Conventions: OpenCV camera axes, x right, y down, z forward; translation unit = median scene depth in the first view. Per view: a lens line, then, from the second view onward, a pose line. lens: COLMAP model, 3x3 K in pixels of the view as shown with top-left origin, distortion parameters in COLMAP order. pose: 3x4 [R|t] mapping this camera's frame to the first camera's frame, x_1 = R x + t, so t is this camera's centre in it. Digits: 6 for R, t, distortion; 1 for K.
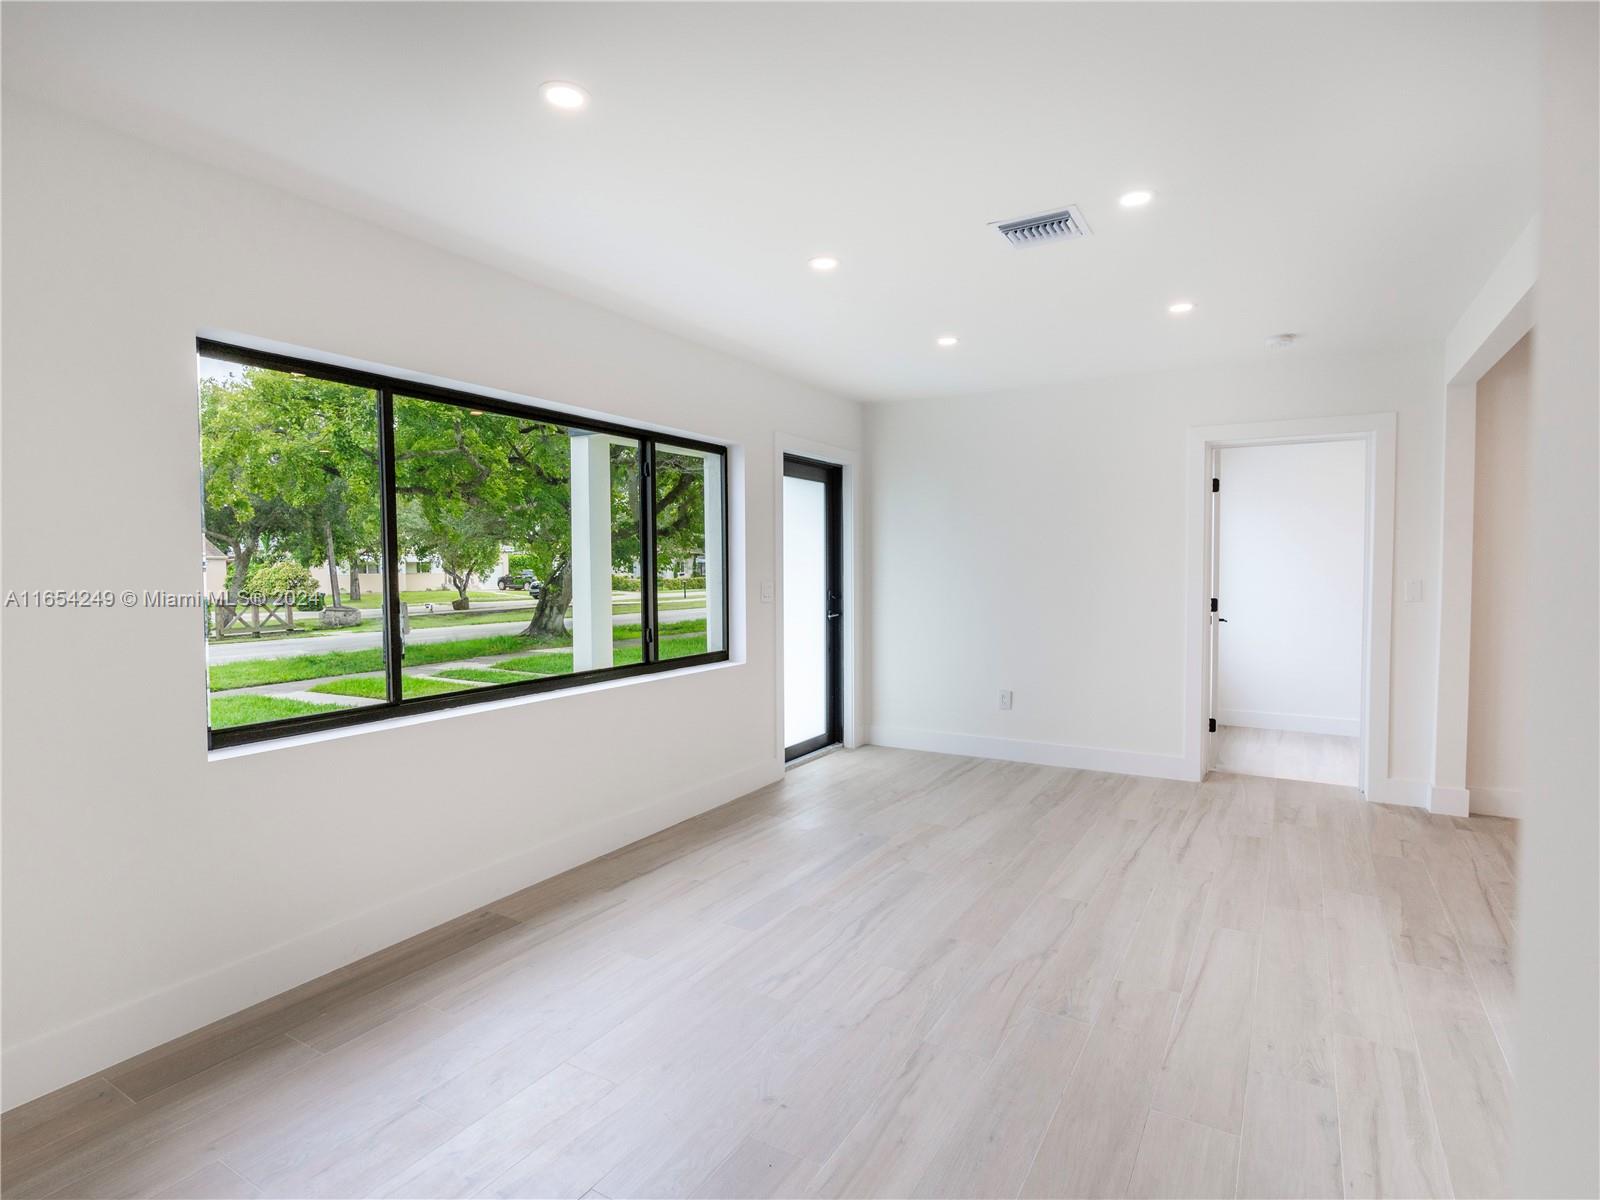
lens RADIAL K [[830.2, 0, 799.2], [0, 830.2, 595.2], [0, 0, 1]] dist [-0.007306, 0.002090]
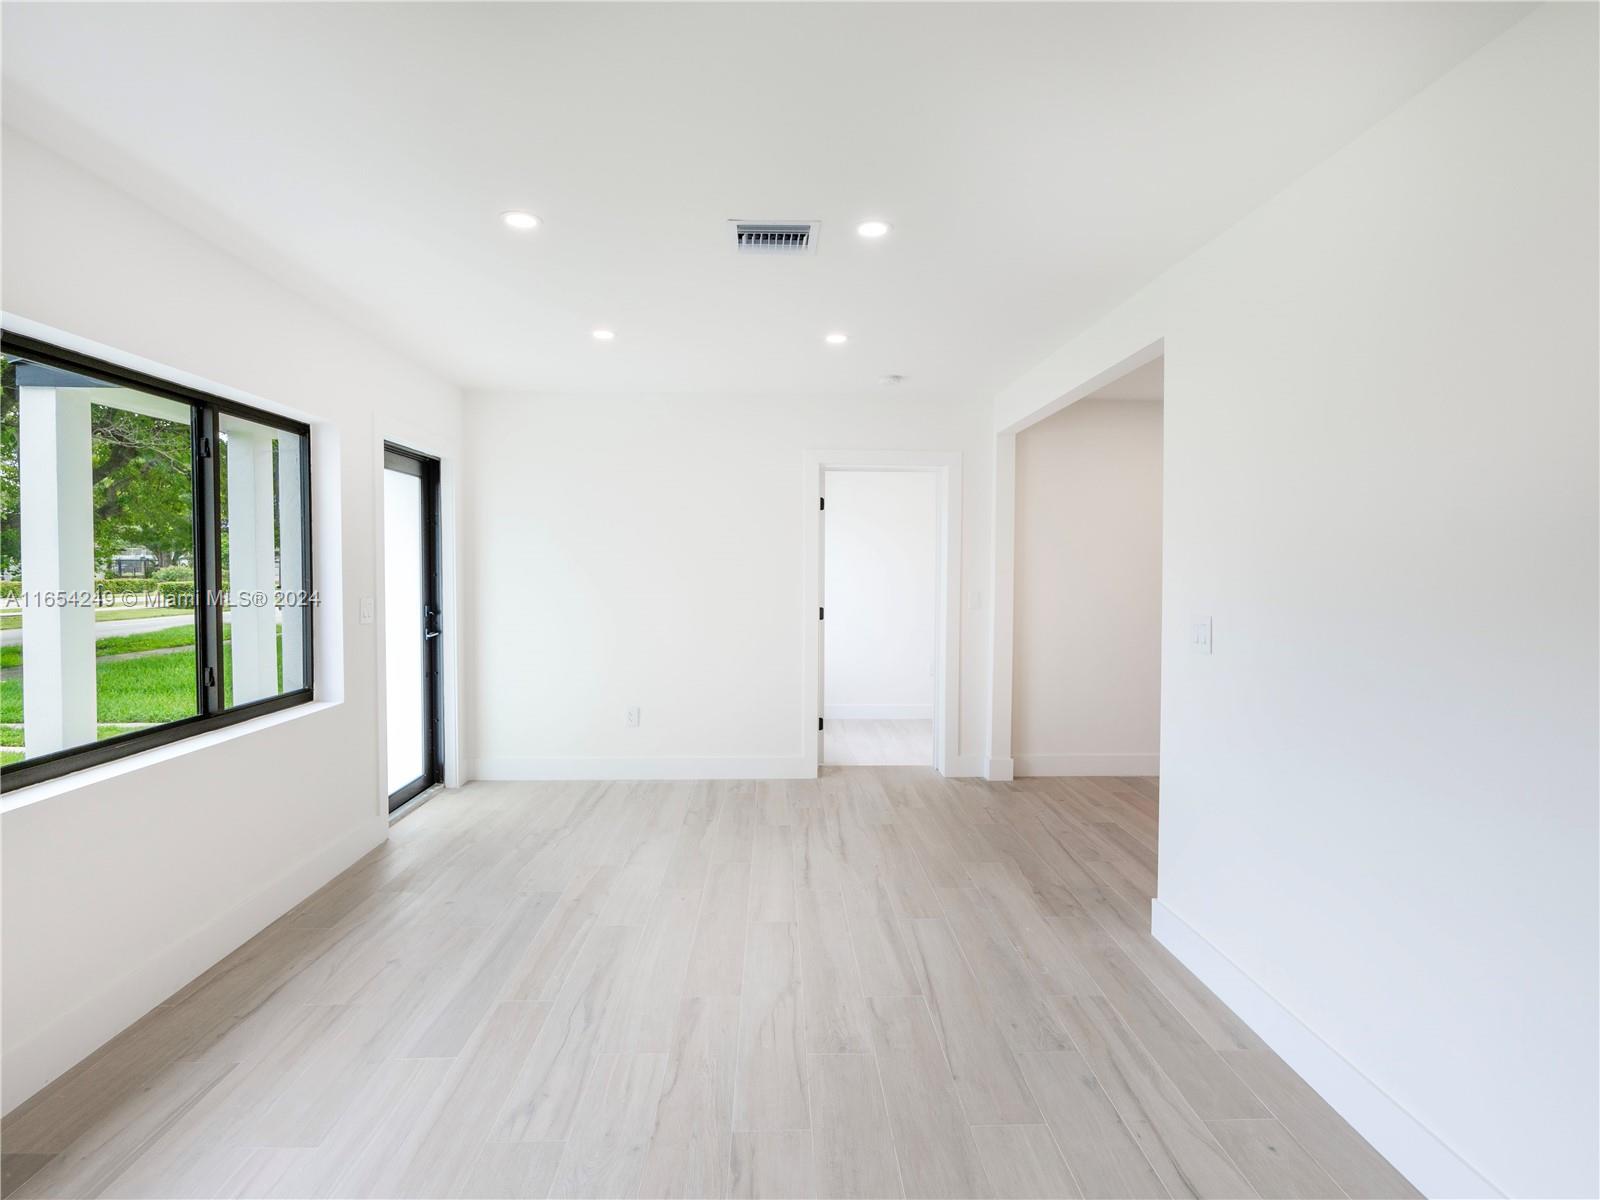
lens RADIAL K [[830.2, 0, 799.2], [0, 830.2, 595.2], [0, 0, 1]] dist [-0.007306, 0.002090]
pose [[0.840903, -0.011650, 0.541061, -0.140585], [0.012180, 0.999922, 0.002600, -0.019297], [-0.541050, 0.004404, 0.840979, 0.116940]]
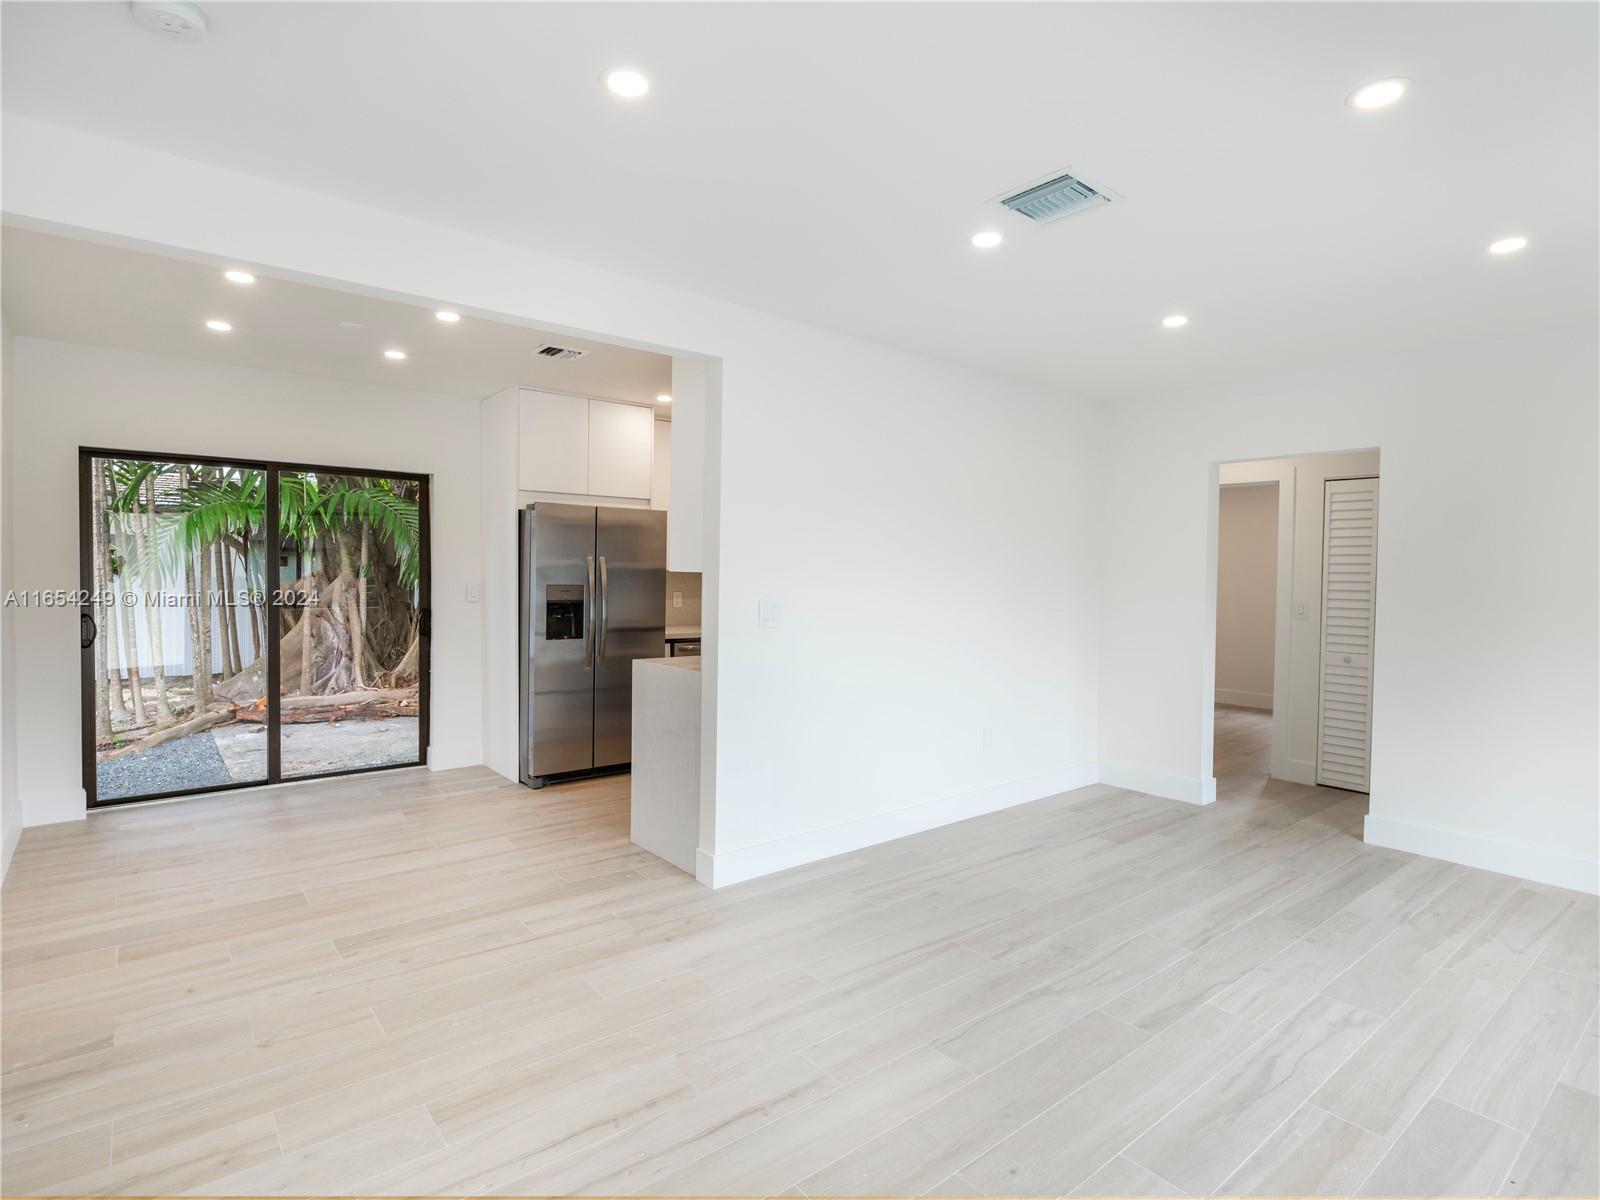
lens RADIAL K [[830.2, 0, 799.2], [0, 830.2, 595.2], [0, 0, 1]] dist [-0.007306, 0.002090]
pose [[-0.939393, -0.020240, 0.342244, 0.160625], [0.002162, 0.997886, 0.064950, -0.057519], [-0.342835, 0.061753, -0.937364, 1.292167]]
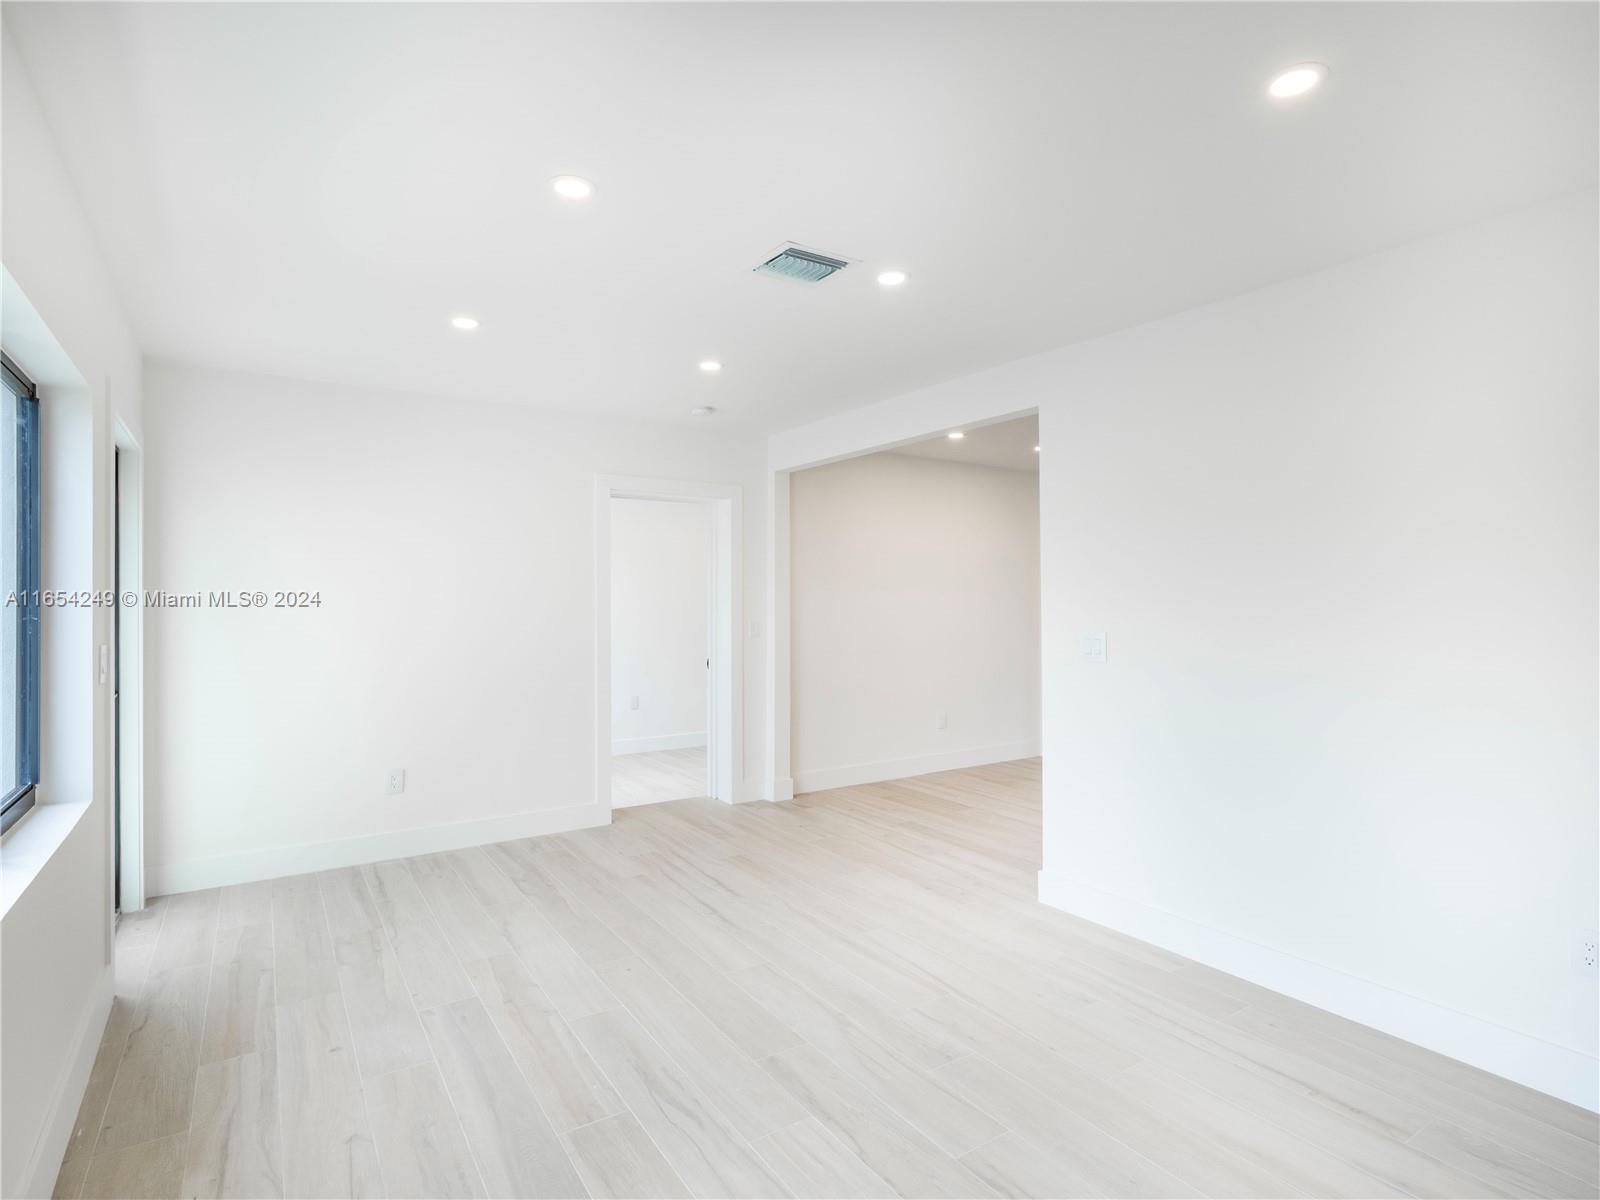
lens RADIAL K [[830.2, 0, 799.2], [0, 830.2, 595.2], [0, 0, 1]] dist [-0.007306, 0.002090]
pose [[0.435378, 0.007663, 0.900215, -0.386196], [0.034345, 0.999094, -0.025115, -0.023317], [-0.899592, 0.041852, 0.434721, 0.400635]]
